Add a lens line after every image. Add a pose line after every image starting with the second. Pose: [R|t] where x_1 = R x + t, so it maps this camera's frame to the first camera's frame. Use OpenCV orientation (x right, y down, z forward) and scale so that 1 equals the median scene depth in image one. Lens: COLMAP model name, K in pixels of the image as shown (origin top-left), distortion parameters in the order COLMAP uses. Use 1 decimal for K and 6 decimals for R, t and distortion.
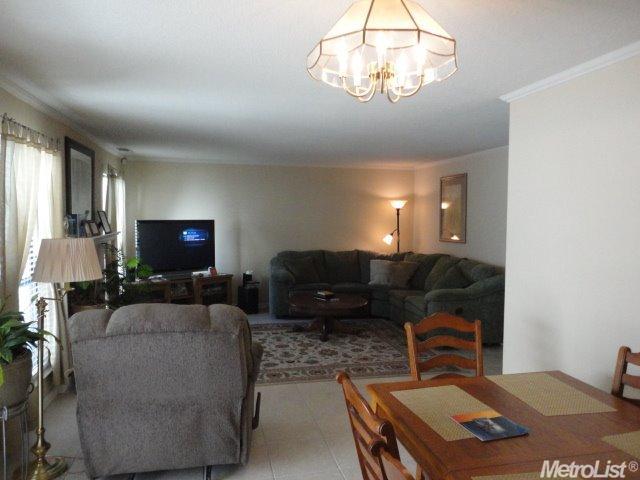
lens RADIAL K [[462.9, 0, 320.0], [0, 462.9, 239.1], [0, 0, 1]] dist [-0.012063, 0.004222]
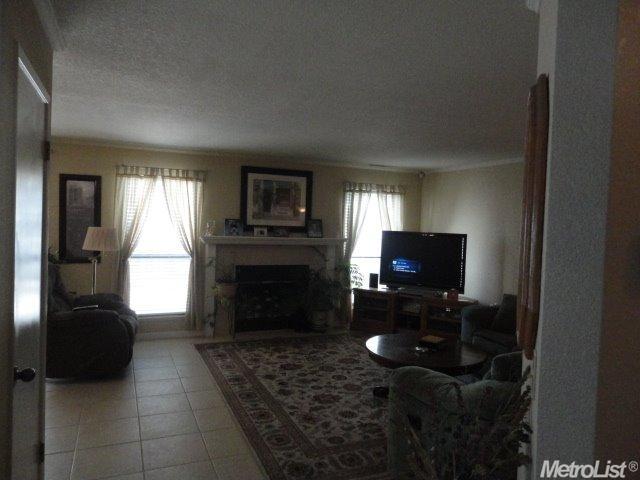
lens RADIAL K [[462.9, 0, 320.8], [0, 462.9, 239.6], [0, 0, 1]] dist [-0.012063, 0.004222]
pose [[0.183515, 0.032761, -0.982471, 0.794599], [-0.087052, 0.996059, 0.016954, -0.033590], [0.979155, 0.082415, 0.185644, 0.854220]]
